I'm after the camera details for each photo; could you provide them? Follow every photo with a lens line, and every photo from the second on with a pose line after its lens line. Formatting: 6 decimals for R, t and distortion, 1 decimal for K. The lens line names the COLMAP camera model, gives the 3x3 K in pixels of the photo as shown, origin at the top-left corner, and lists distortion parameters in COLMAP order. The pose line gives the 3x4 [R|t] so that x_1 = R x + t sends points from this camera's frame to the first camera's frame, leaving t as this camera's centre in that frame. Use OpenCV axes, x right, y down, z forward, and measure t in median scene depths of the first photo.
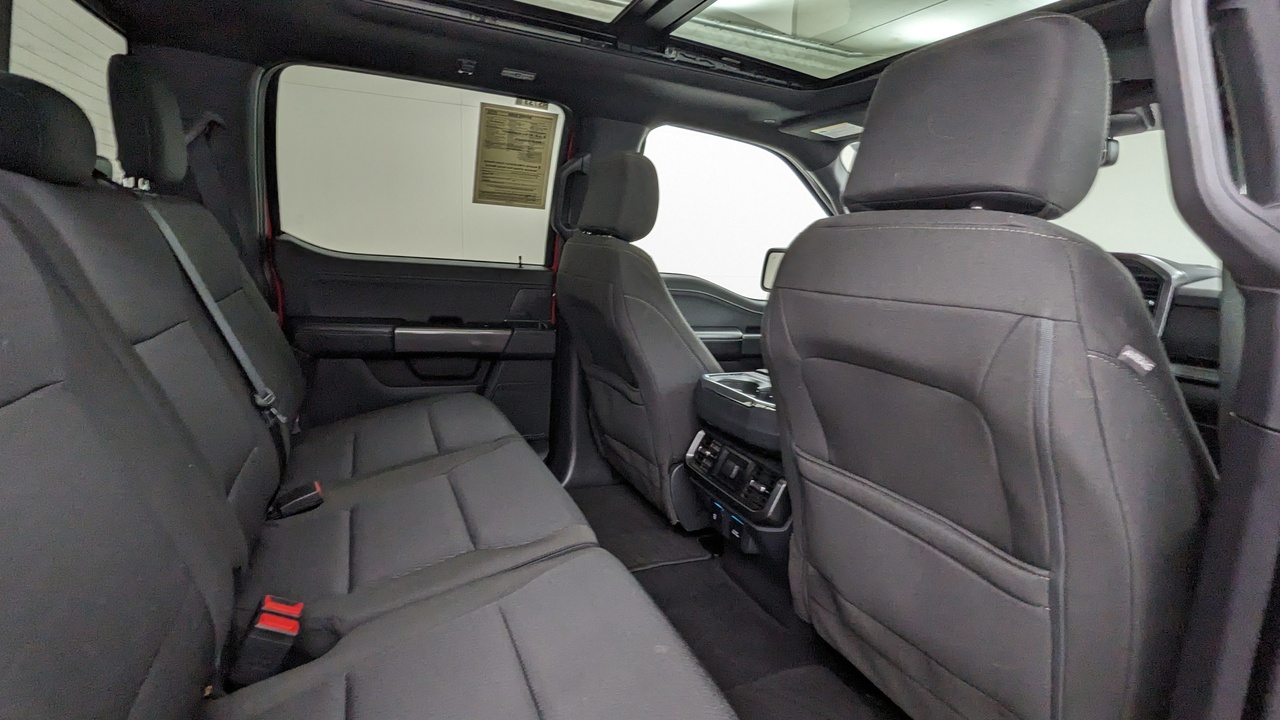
lens RADIAL K [[609.8, 0, 648.0], [0, 609.8, 360.8], [0, 0, 1]] dist [-0.001628, 0.001739]
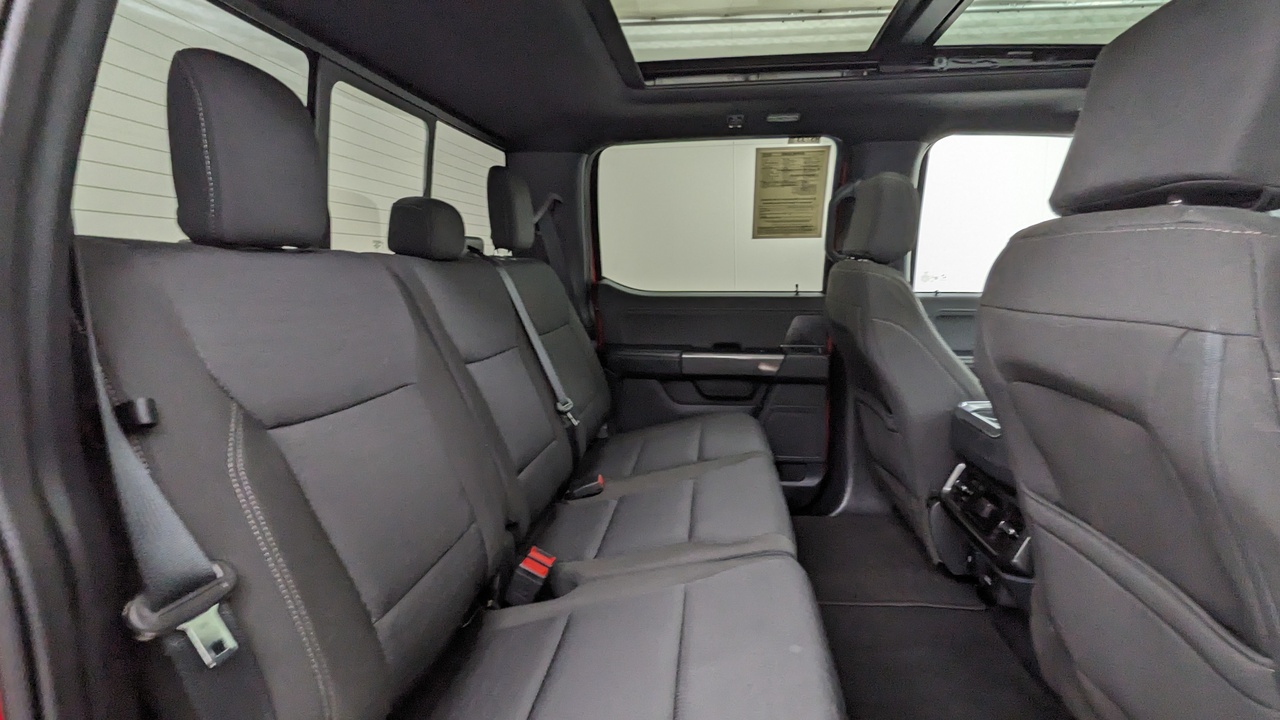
lens RADIAL K [[602.2, 0, 642.2], [0, 602.2, 359.4], [0, 0, 1]] dist [0.001006, -0.000614]
pose [[0.859591, 0.001452, -0.510981, 0.126883], [-0.024701, 0.998945, -0.038714, 0.005228], [0.510386, 0.045900, 0.858720, -0.025780]]
